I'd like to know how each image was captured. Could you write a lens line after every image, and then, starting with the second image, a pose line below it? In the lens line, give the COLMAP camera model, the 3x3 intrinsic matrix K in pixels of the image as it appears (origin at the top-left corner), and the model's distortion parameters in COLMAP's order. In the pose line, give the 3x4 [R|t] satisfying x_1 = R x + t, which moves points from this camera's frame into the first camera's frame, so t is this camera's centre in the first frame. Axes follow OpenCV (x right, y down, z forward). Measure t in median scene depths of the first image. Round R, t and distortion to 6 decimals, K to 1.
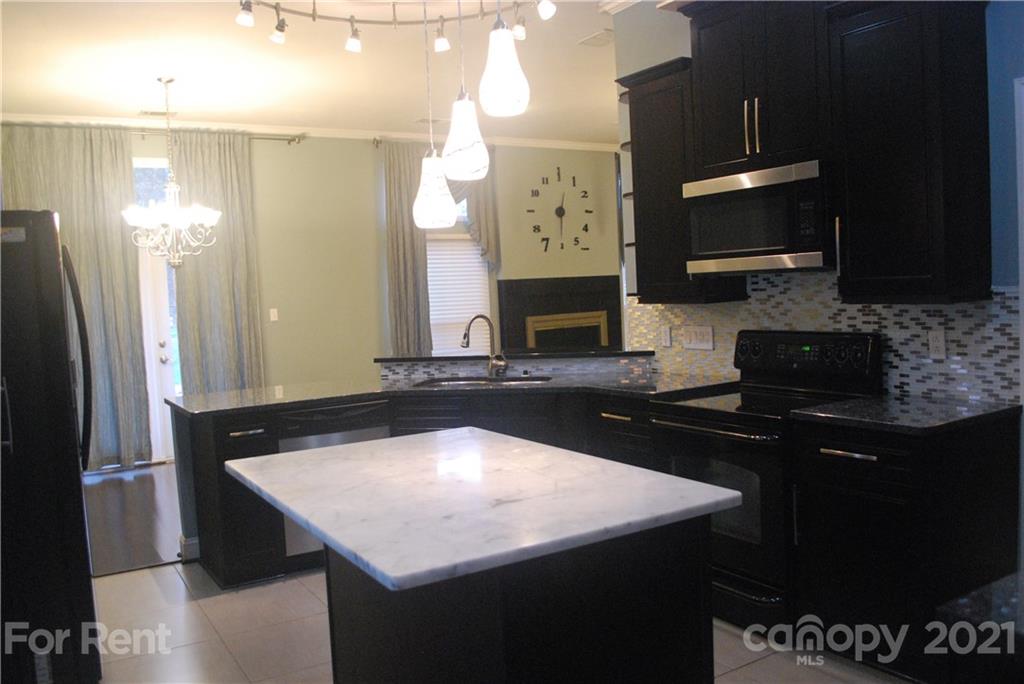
lens RADIAL K [[848.5, 0, 514.8], [0, 848.5, 342.5], [0, 0, 1]] dist [-0.071574, 0.012256]
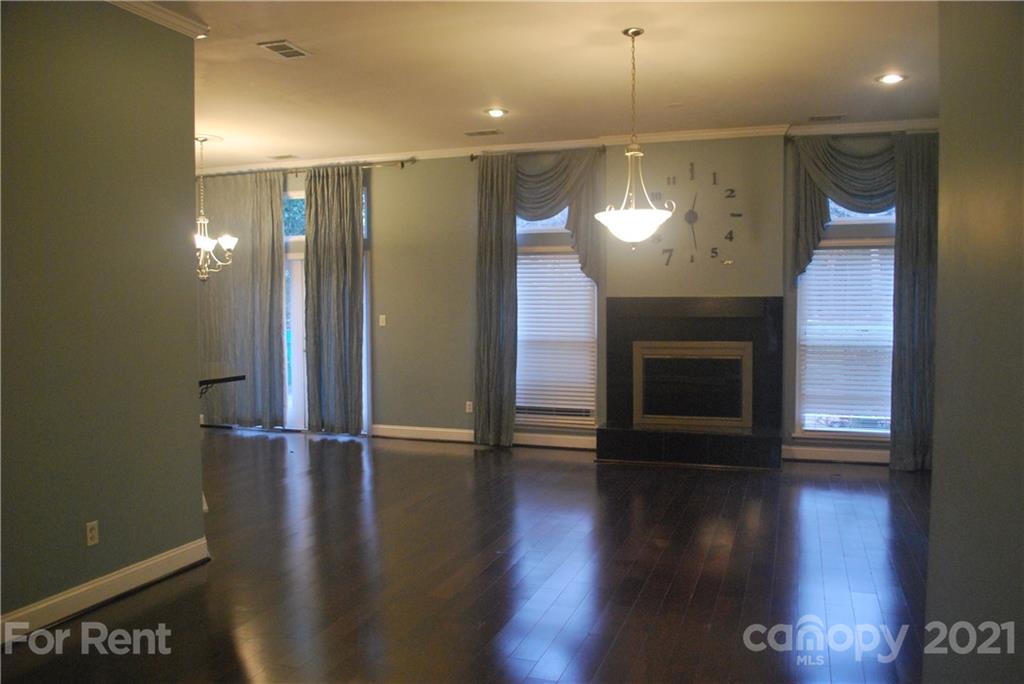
lens RADIAL K [[848.5, 0, 513.9], [0, 848.5, 343.3], [0, 0, 1]] dist [-0.071574, 0.012256]
pose [[0.606916, 0.083484, -0.790369, 0.641974], [-0.077132, 0.995961, 0.045970, -0.060299], [0.791014, 0.033063, 0.610904, 0.390401]]
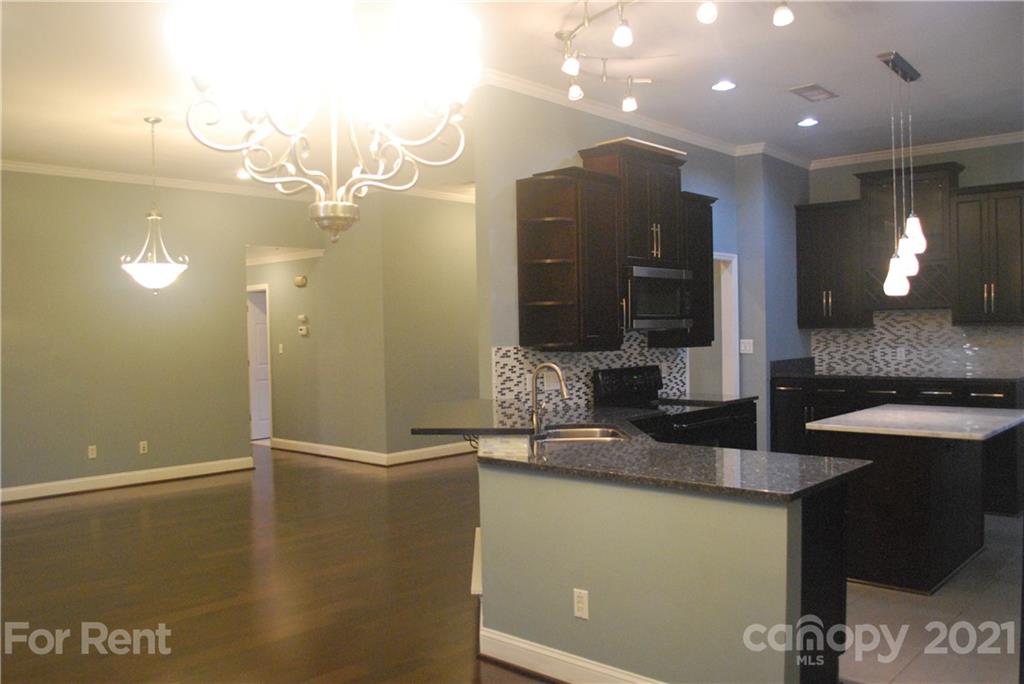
lens RADIAL K [[848.5, 0, 506.1], [0, 848.5, 343.9], [0, 0, 1]] dist [-0.071574, 0.012256]
pose [[-0.270965, 0.037483, 0.961859, -0.492019], [0.098111, 0.995113, -0.011140, -0.026646], [-0.957576, 0.091350, -0.273318, 0.704975]]
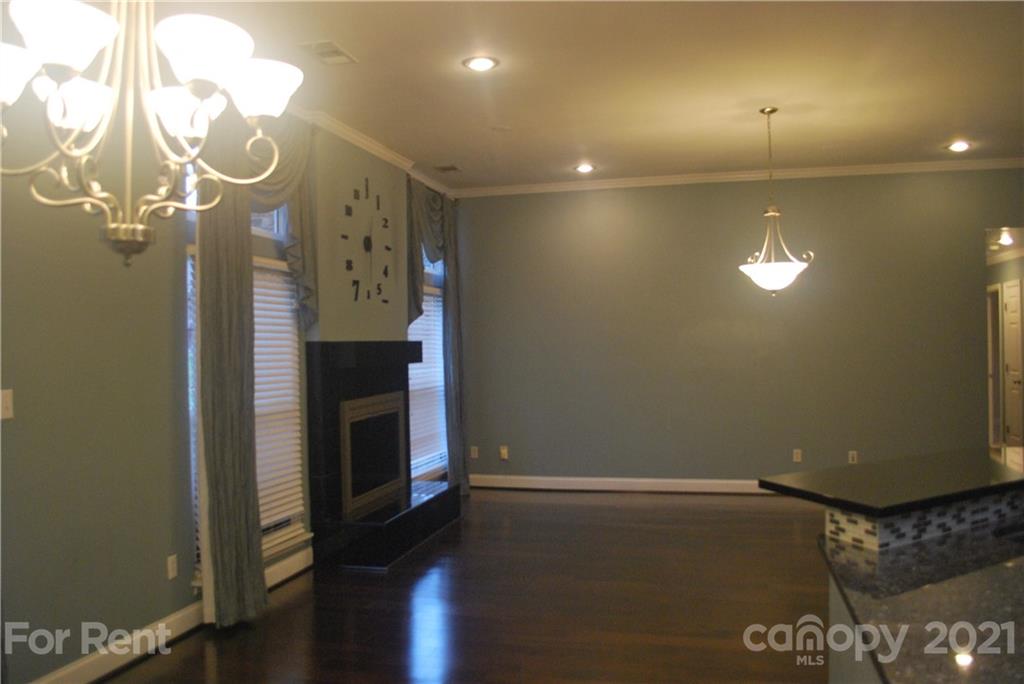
lens RADIAL K [[848.5, 0, 511.7], [0, 848.5, 343.3], [0, 0, 1]] dist [-0.071574, 0.012256]
pose [[0.712648, 0.036260, 0.700584, -0.352209], [0.025914, 0.996621, -0.077943, -0.021653], [-0.701042, 0.073701, 0.709301, 0.477121]]
